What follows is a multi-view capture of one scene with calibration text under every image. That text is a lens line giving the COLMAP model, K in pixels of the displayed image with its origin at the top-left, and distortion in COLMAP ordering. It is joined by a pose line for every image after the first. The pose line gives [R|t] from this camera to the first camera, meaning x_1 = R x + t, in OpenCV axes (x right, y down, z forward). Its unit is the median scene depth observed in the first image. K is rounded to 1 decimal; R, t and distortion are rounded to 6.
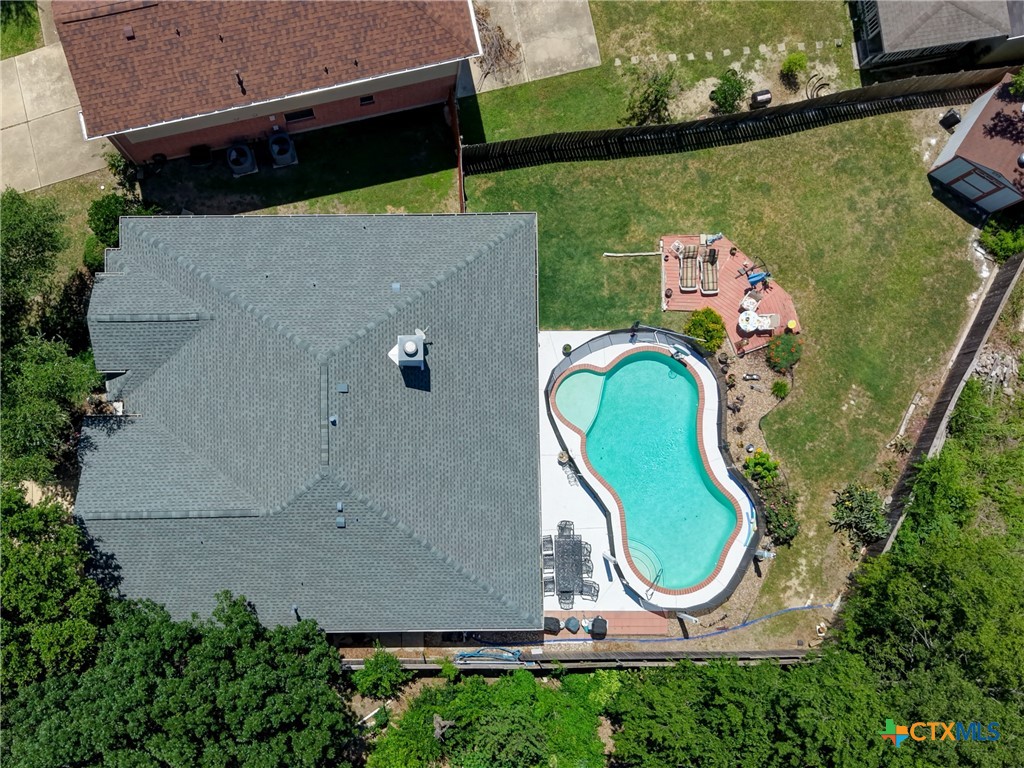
lens RADIAL K [[710.1, 0, 512.0], [0, 710.1, 384.0], [0, 0, 1]] dist [0.043810, -0.063720]
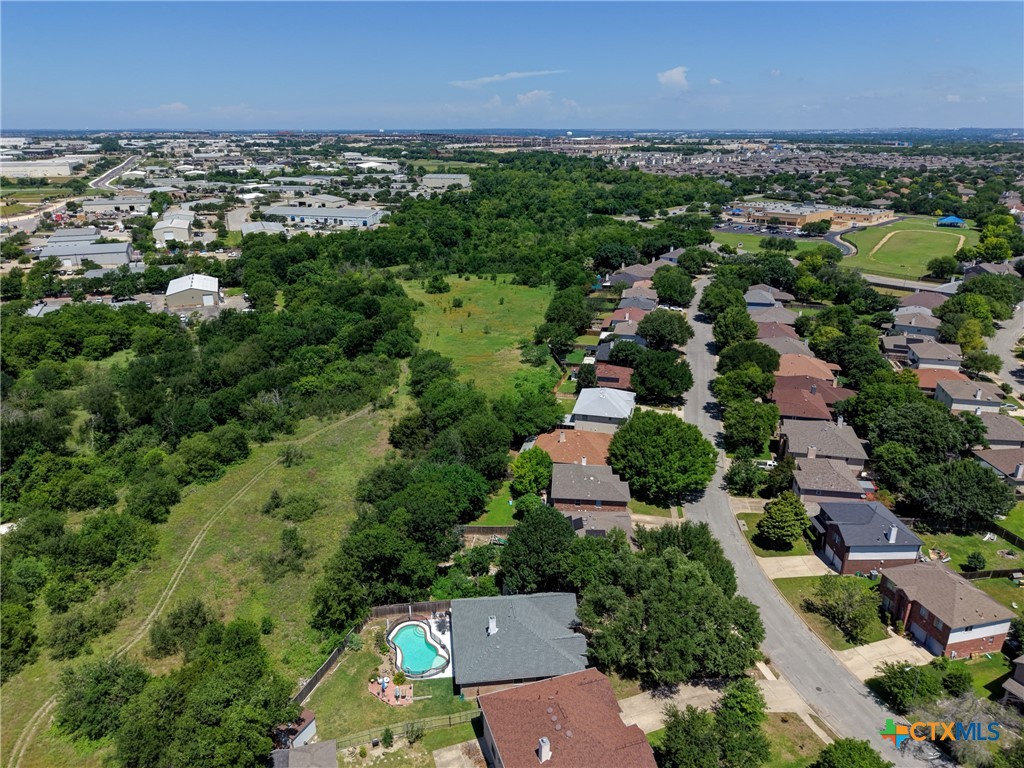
lens RADIAL K [[707.0, 0, 512.0], [0, 707.0, 384.0], [0, 0, 1]] dist [0.016510, -0.014842]
pose [[-0.994874, 0.047659, -0.089185, -0.003525], [-0.100053, -0.336154, 0.936477, -2.550430], [0.014652, 0.940600, 0.339199, -1.240435]]
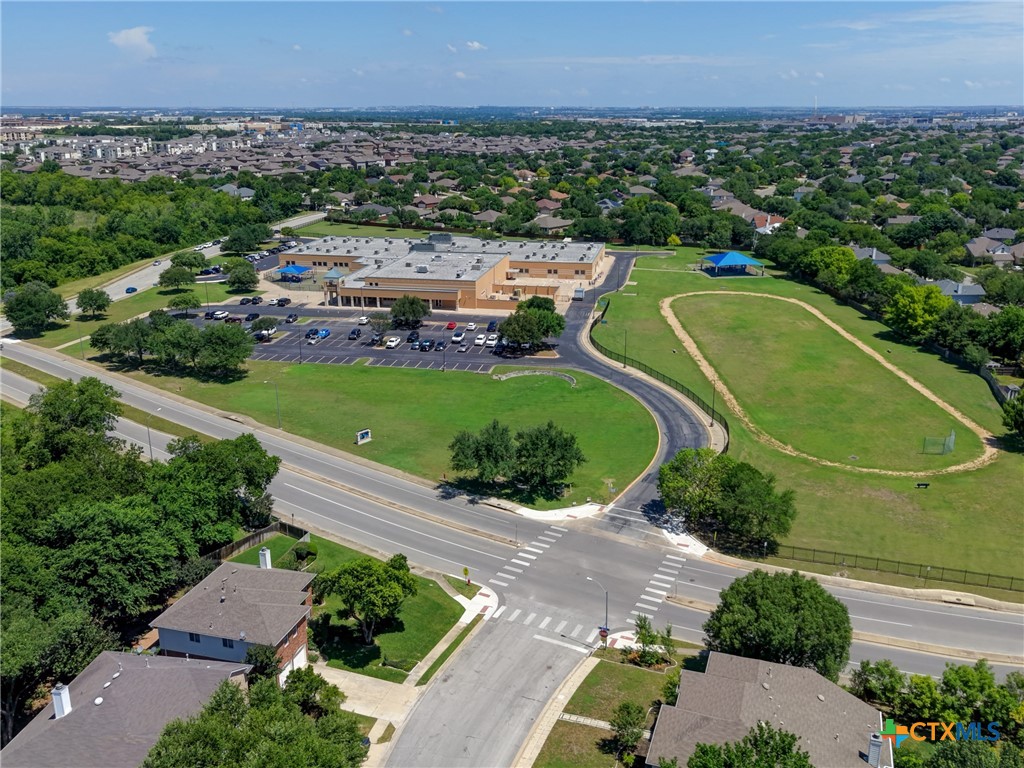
lens RADIAL K [[710.1, 0, 512.0], [0, 710.1, 384.0], [0, 0, 1]] dist [0.043810, -0.063720]
pose [[-0.732885, 0.253214, -0.631476, -3.212239], [-0.680286, -0.259735, 0.685382, 5.753432], [0.009532, 0.931891, 0.362614, -0.886695]]
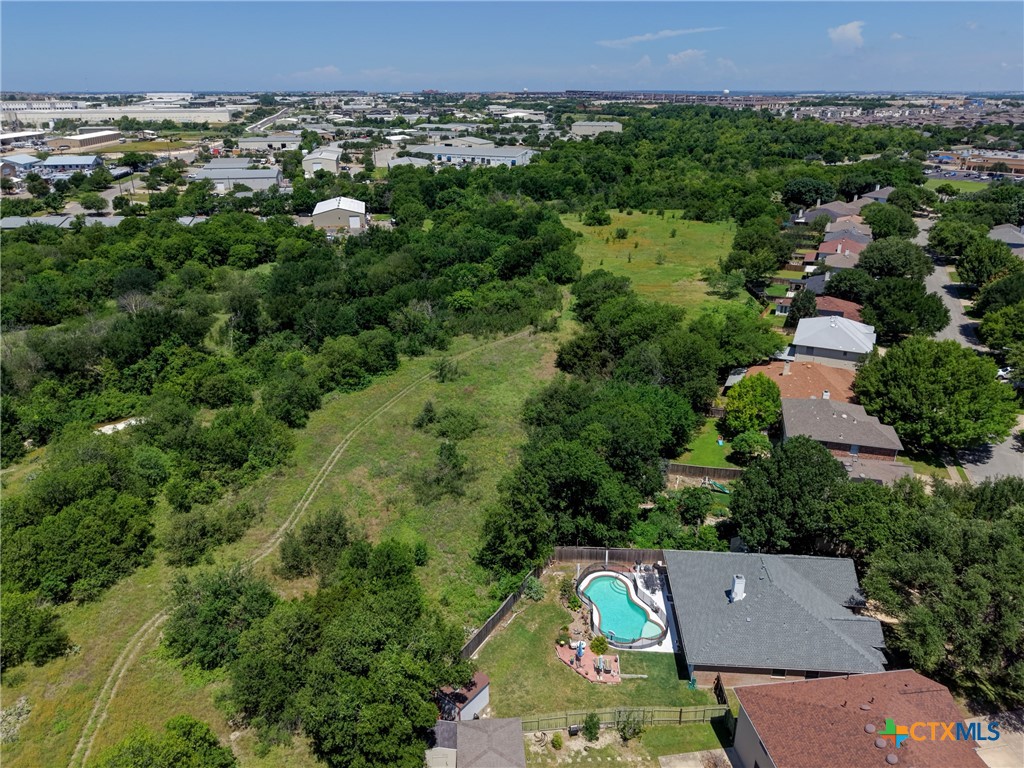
lens RADIAL K [[710.1, 0, 512.0], [0, 710.1, 384.0], [0, 0, 1]] dist [0.043810, -0.063720]
pose [[-0.996624, -0.024340, 0.078409, 0.380903], [0.081856, -0.368190, 0.926140, -1.847515], [0.006327, 0.929432, 0.368939, -0.593433]]
